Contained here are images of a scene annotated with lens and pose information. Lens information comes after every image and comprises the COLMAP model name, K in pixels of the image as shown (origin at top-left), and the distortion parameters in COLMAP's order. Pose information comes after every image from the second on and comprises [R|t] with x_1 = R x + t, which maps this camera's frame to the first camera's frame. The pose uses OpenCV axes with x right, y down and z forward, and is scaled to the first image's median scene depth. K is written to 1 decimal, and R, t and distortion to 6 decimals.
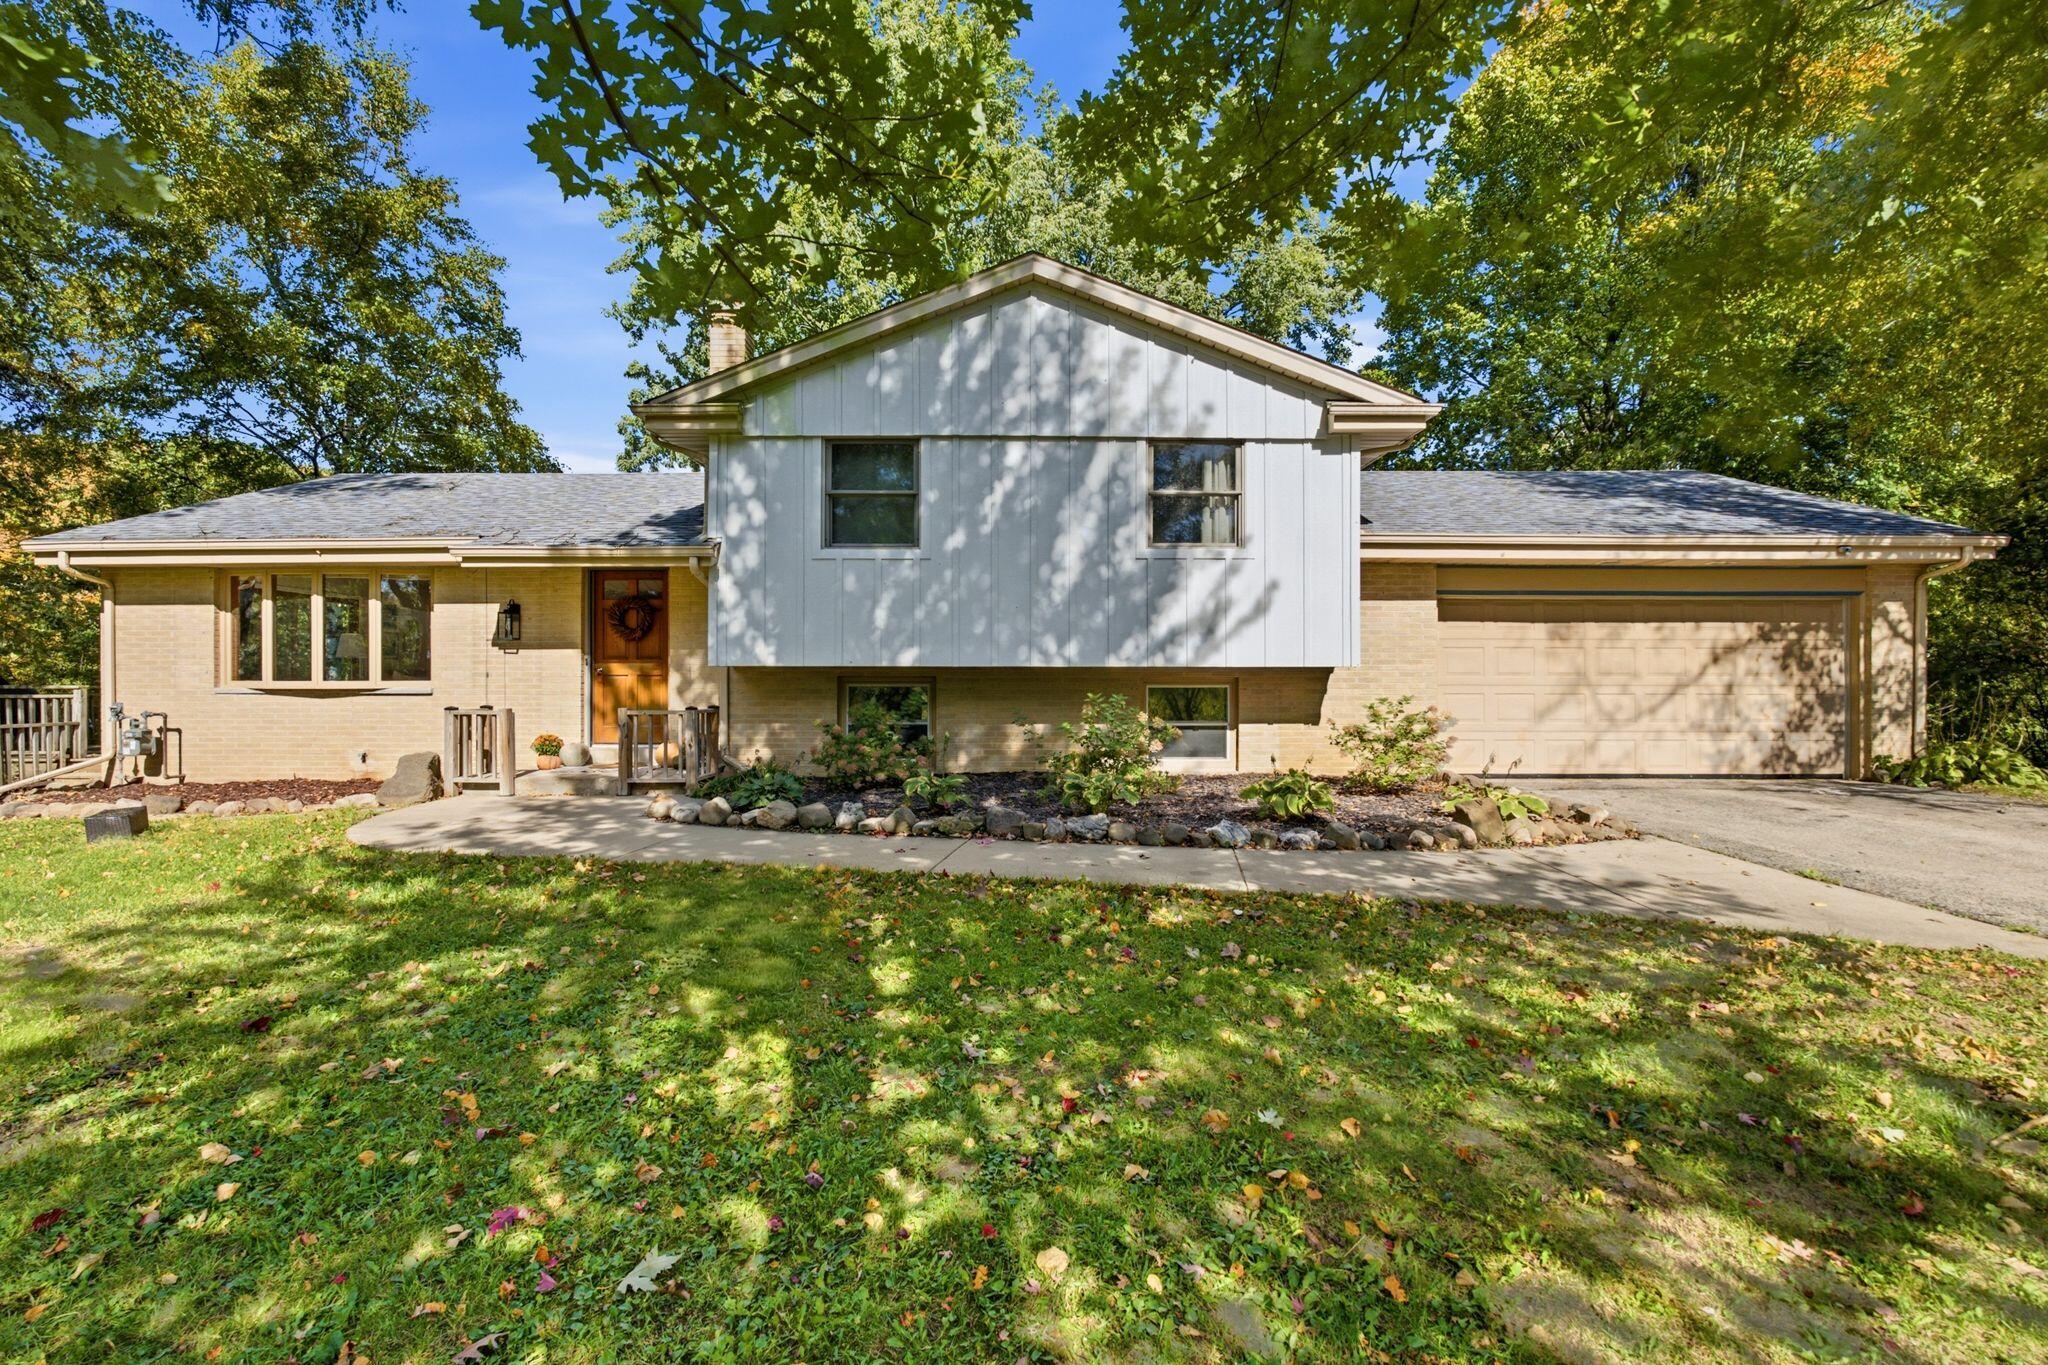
lens RADIAL K [[816.2, 0, 1024.0], [0, 816.2, 682.5], [0, 0, 1]] dist [-0.000130, 0.000204]
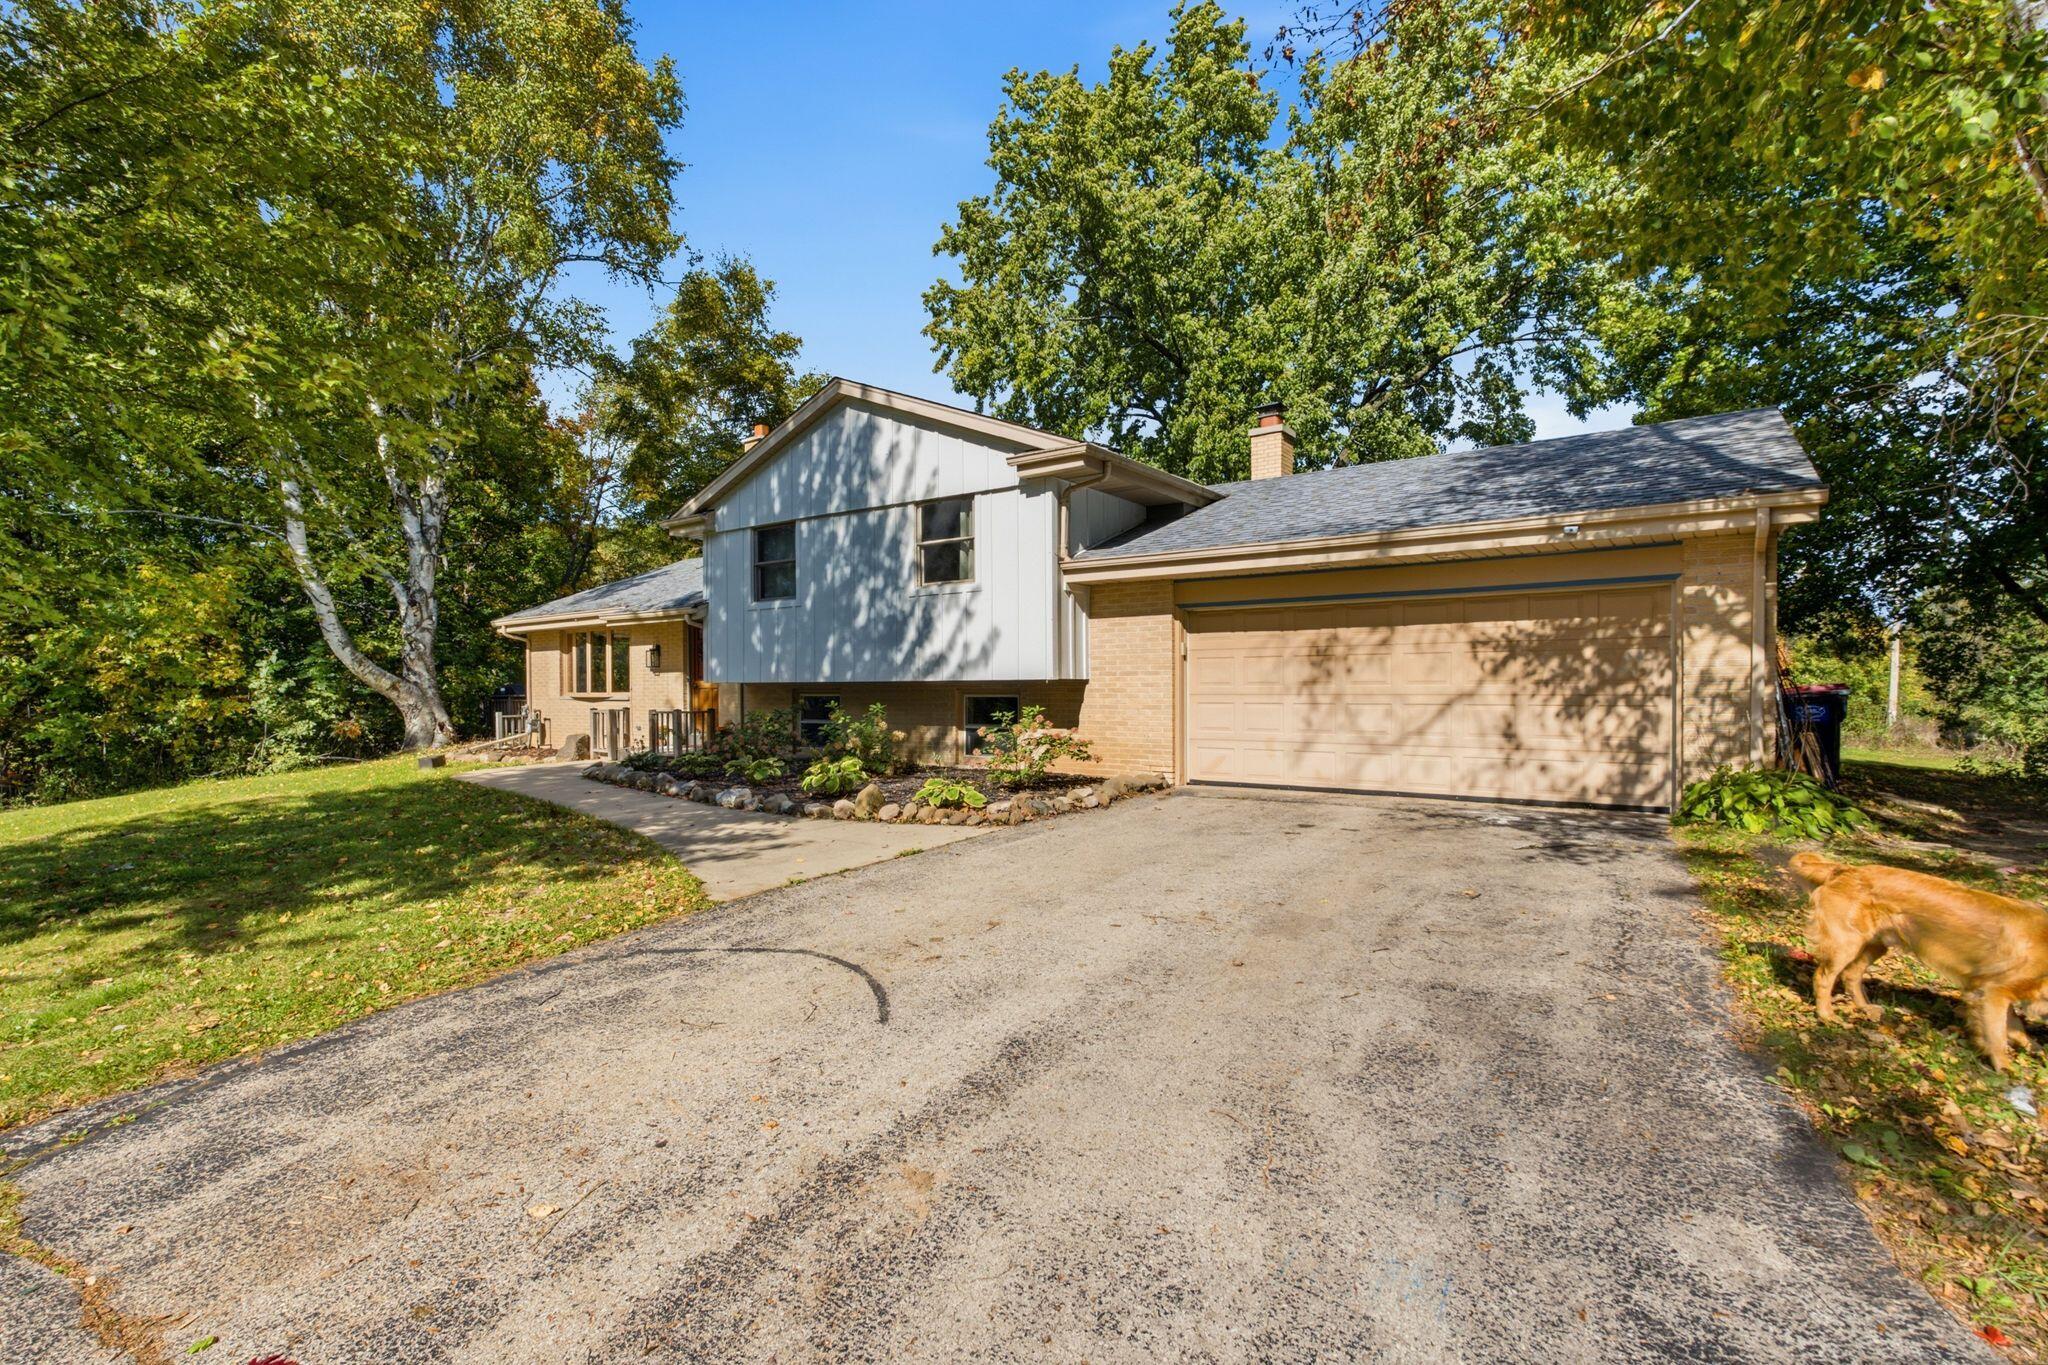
lens RADIAL K [[816.2, 0, 1024.0], [0, 816.2, 682.5], [0, 0, 1]] dist [-0.000130, 0.000204]
pose [[0.833390, -0.005648, -0.552656, 0.940272], [0.006855, 0.999976, 0.000117, -0.015507], [0.552642, -0.003886, 0.833410, 0.030290]]
